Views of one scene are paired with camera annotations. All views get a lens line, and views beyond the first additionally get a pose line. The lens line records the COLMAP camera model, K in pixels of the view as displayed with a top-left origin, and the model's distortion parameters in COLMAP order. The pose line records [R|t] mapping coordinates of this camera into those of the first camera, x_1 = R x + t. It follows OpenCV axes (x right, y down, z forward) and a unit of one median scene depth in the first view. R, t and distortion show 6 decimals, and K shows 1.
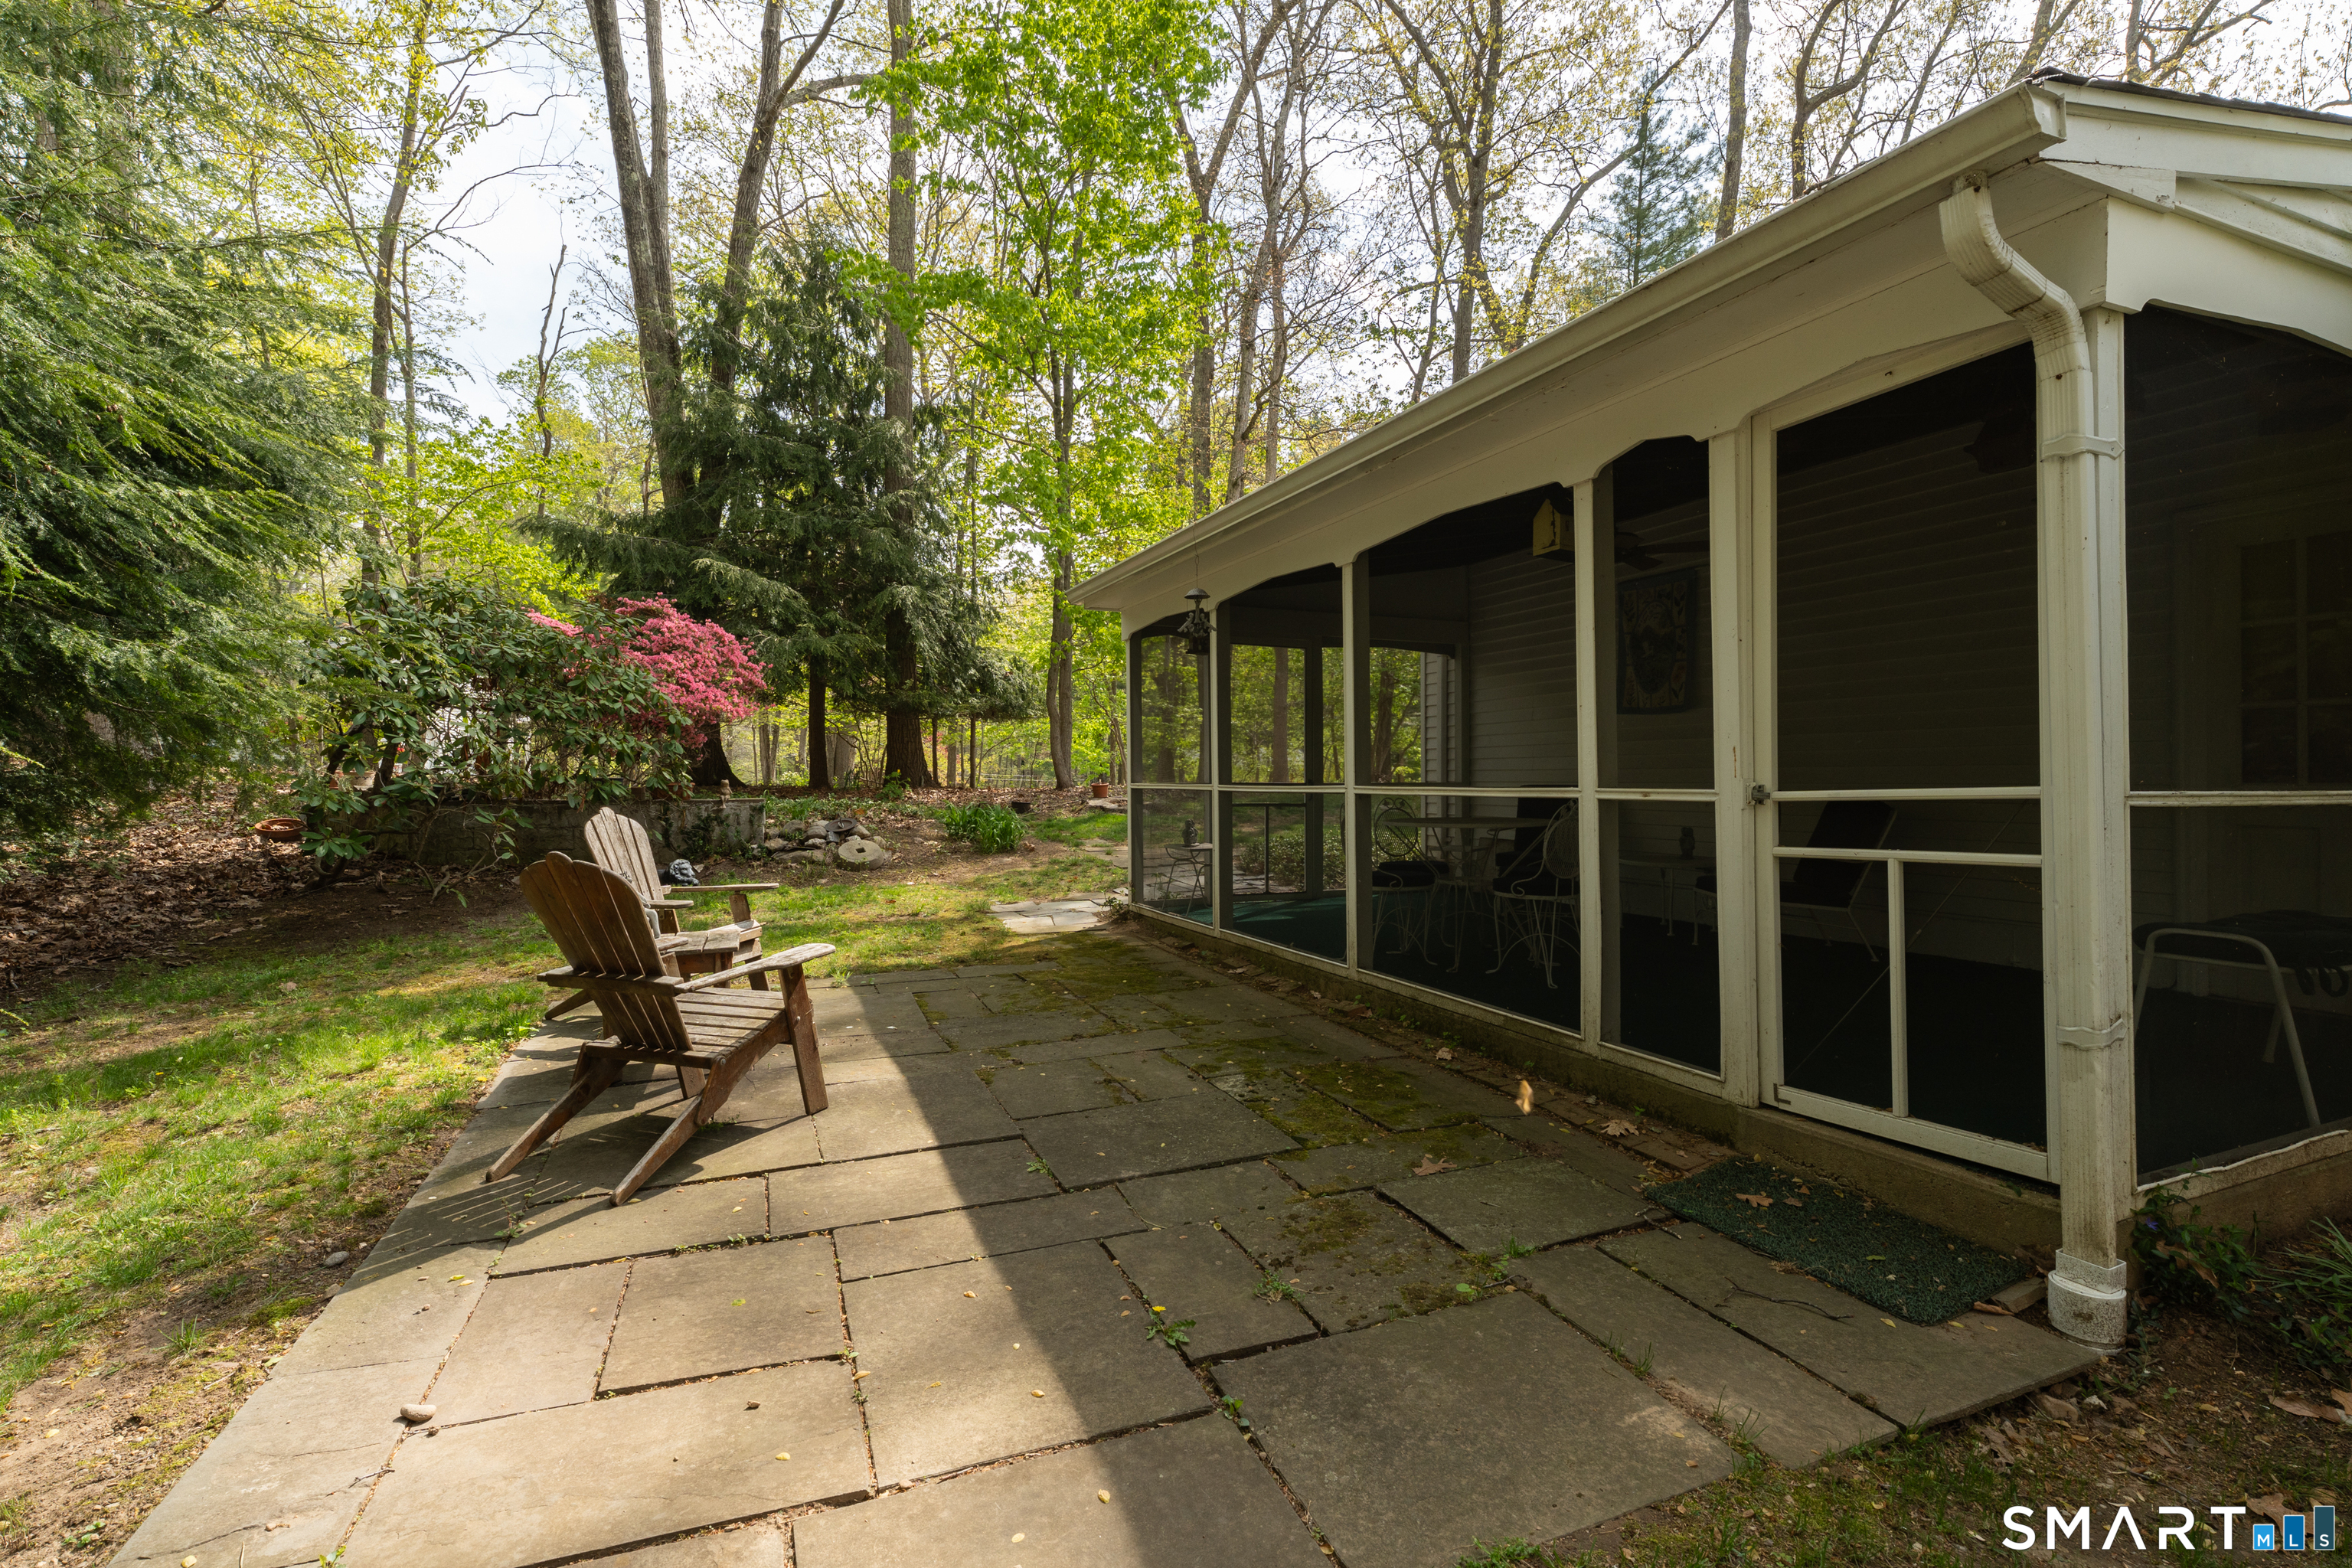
lens RADIAL K [[1079.8, 0, 1176.0], [0, 1079.8, 784.0], [0, 0, 1]] dist [-0.009747, -0.000066]
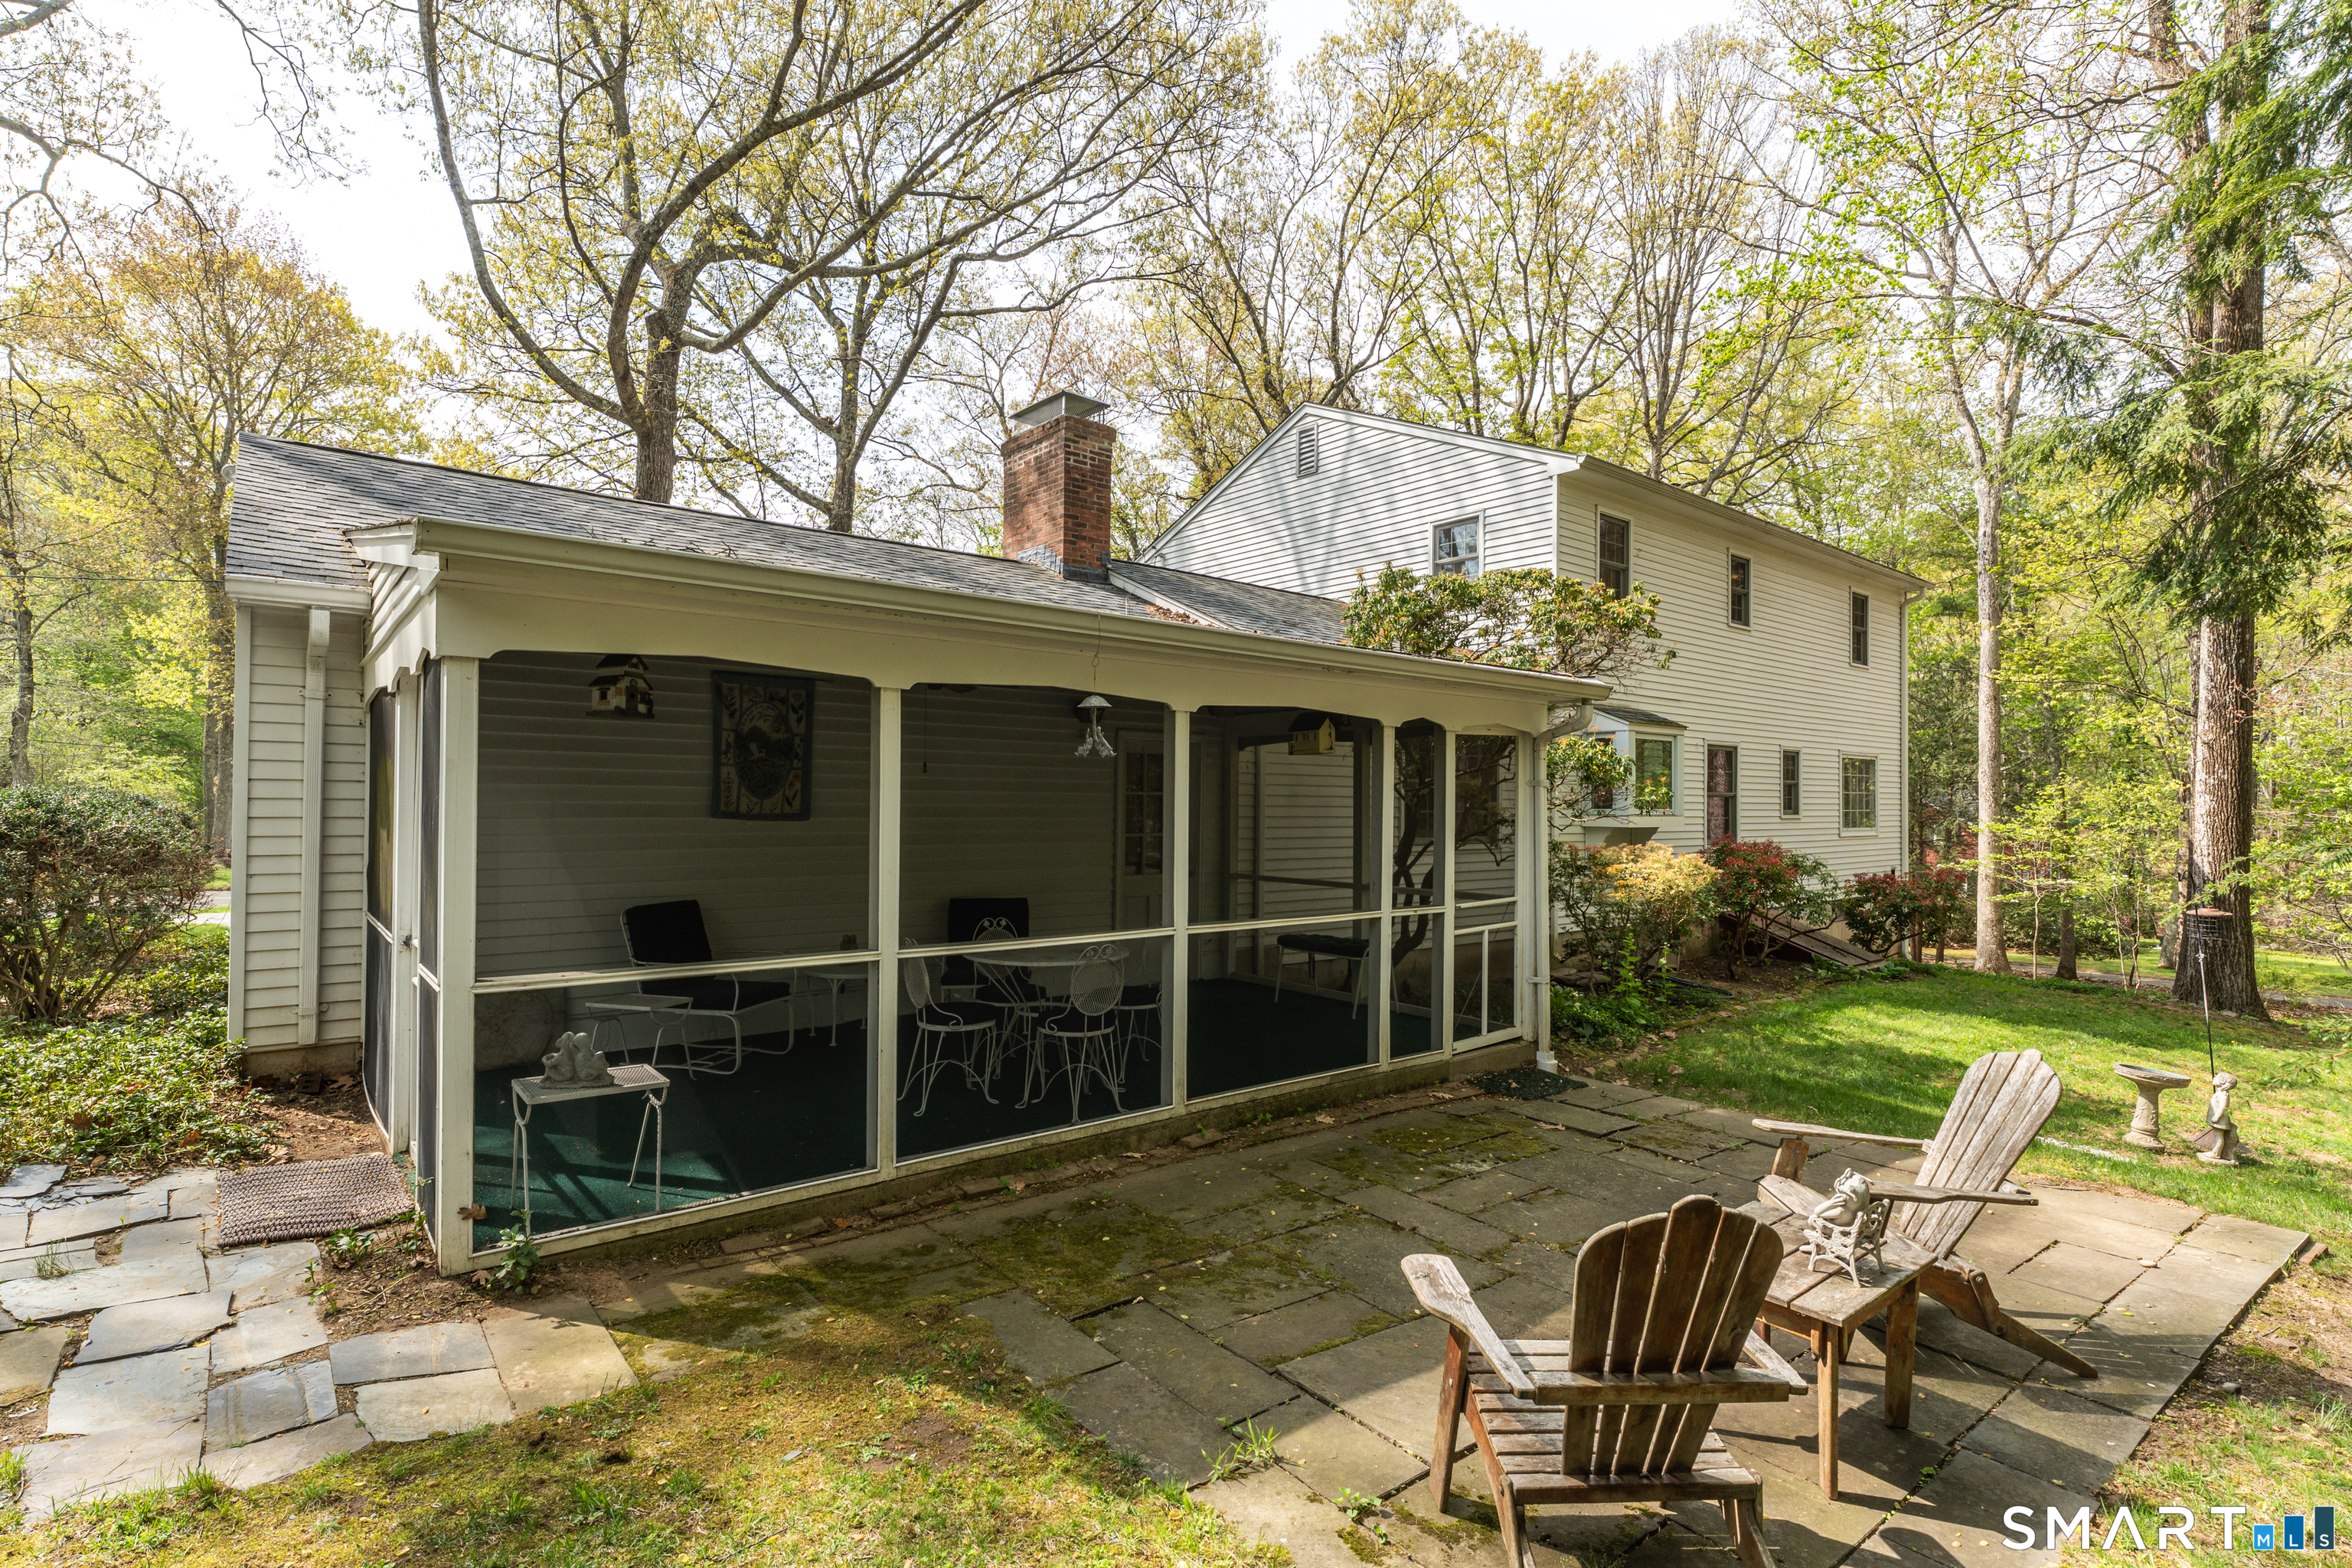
lens RADIAL K [[1149.7, 0, 1176.0], [0, 1149.7, 784.0], [0, 0, 1]] dist [0.000795, 0.000169]
pose [[-0.286755, 0.010969, 0.957941, -1.259786], [-0.004609, 0.999907, -0.012829, -0.171931], [-0.957993, -0.008094, -0.286678, 1.879415]]
